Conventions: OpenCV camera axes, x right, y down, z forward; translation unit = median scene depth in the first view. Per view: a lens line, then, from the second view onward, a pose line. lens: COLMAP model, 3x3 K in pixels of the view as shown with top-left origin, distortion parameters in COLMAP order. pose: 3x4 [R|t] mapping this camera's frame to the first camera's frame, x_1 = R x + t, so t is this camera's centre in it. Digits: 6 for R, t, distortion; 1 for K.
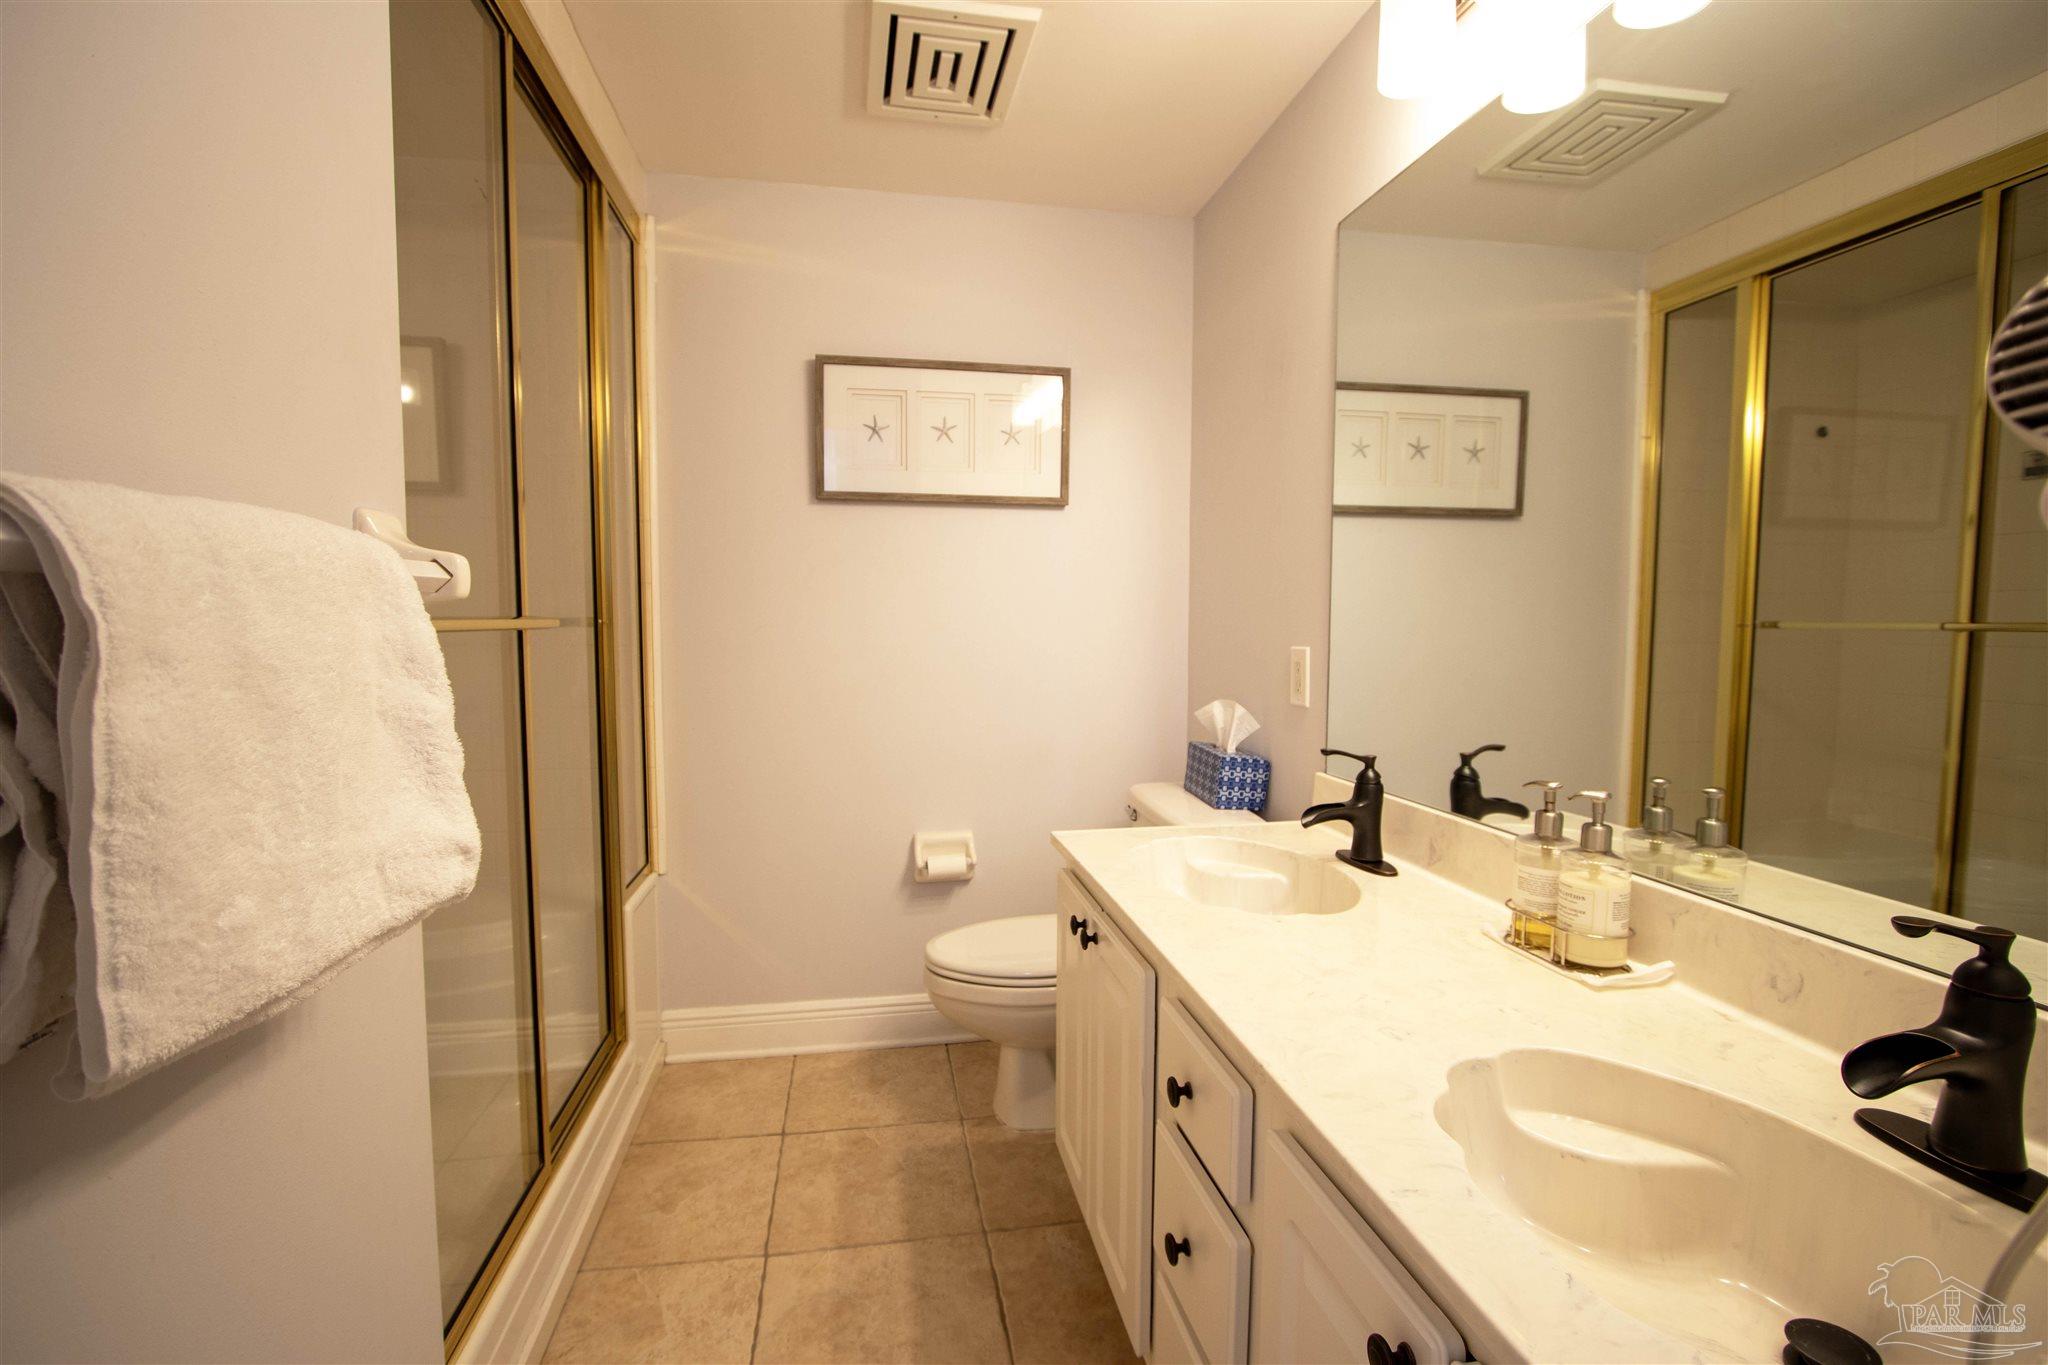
lens RADIAL K [[942.5, 0, 1020.0], [0, 942.5, 688.5], [0, 0, 1]] dist [-0.020131, 0.004006]
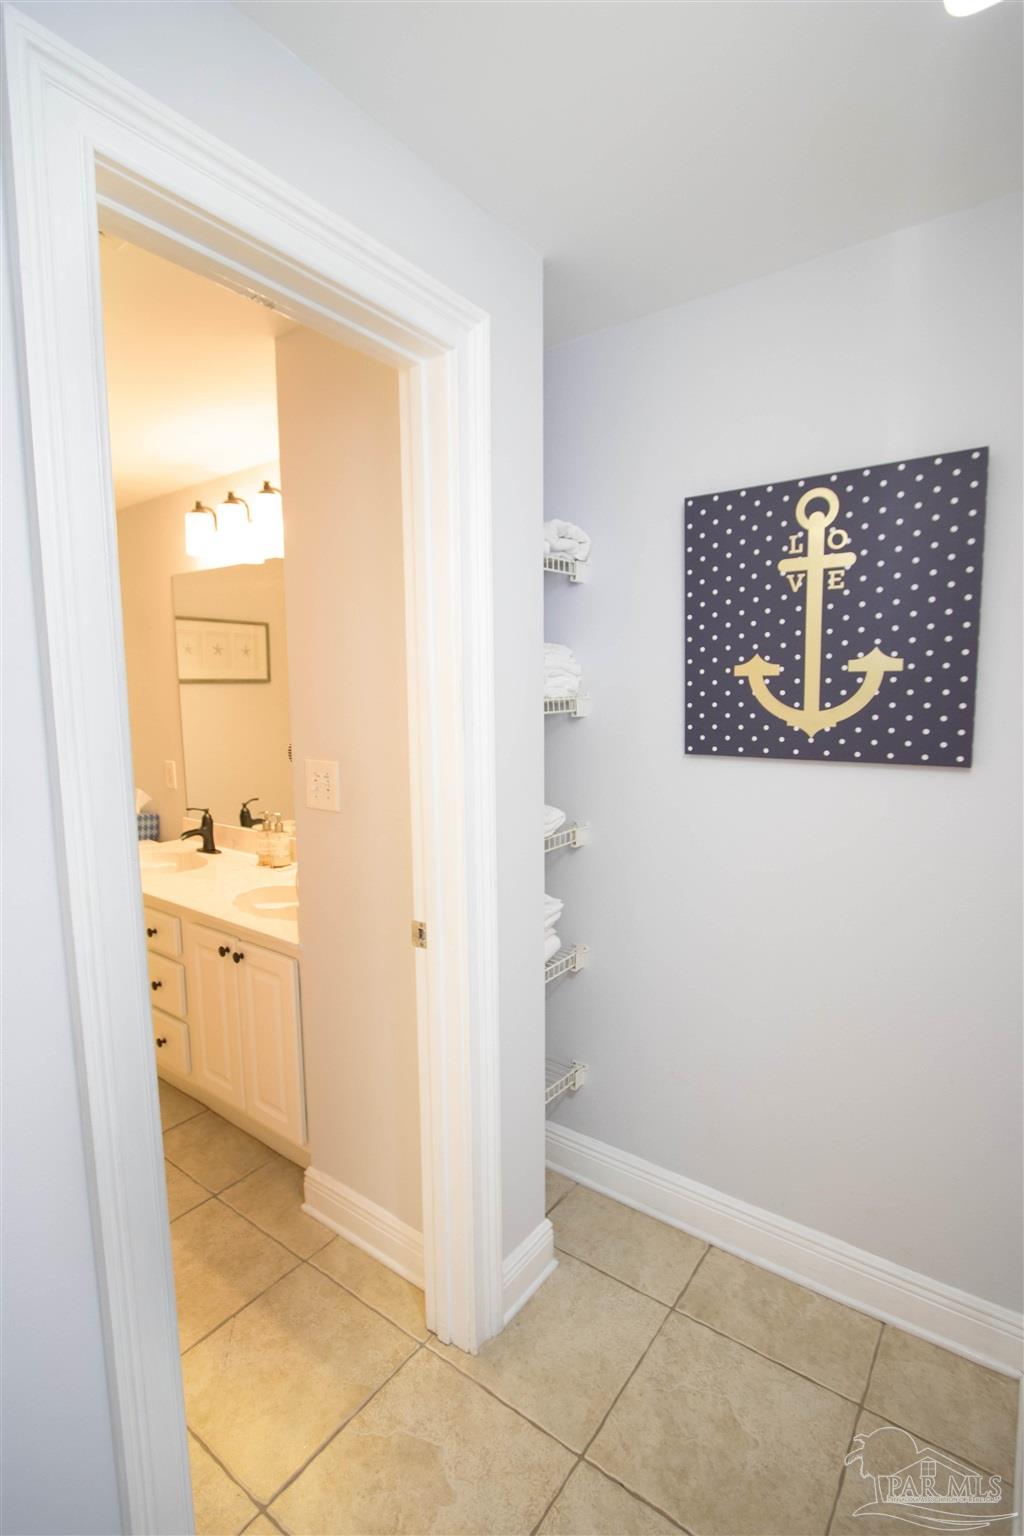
lens RADIAL K [[706.8, 0, 519.8], [0, 706.8, 773.1], [0, 0, 1]] dist [-0.020131, 0.004006]
pose [[0.711311, -0.094676, 0.696471, -0.307689], [0.061890, 0.995474, 0.072113, -0.098842], [-0.700147, -0.008190, 0.713952, -0.856599]]
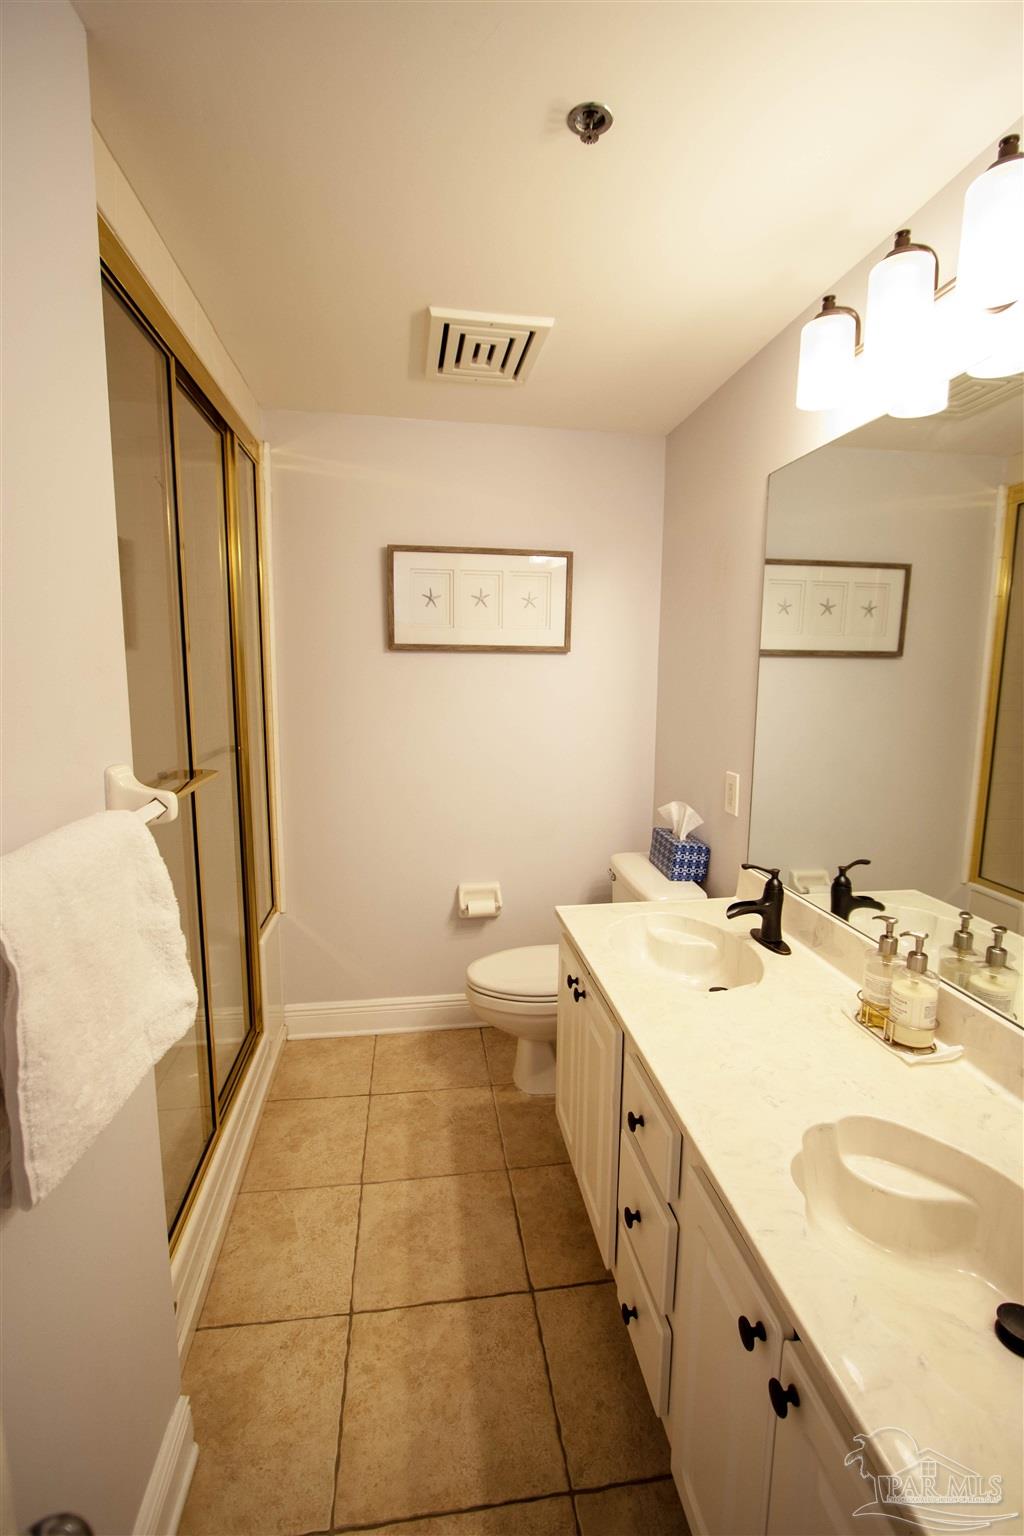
lens RADIAL K [[706.8, 0, 519.8], [0, 706.8, 773.1], [0, 0, 1]] dist [-0.020131, 0.004006]
pose [[0.999800, 0.008996, -0.017875, -0.003545], [-0.007641, 0.997194, 0.074472, -0.141569], [0.018495, -0.074320, 0.997063, -0.072970]]
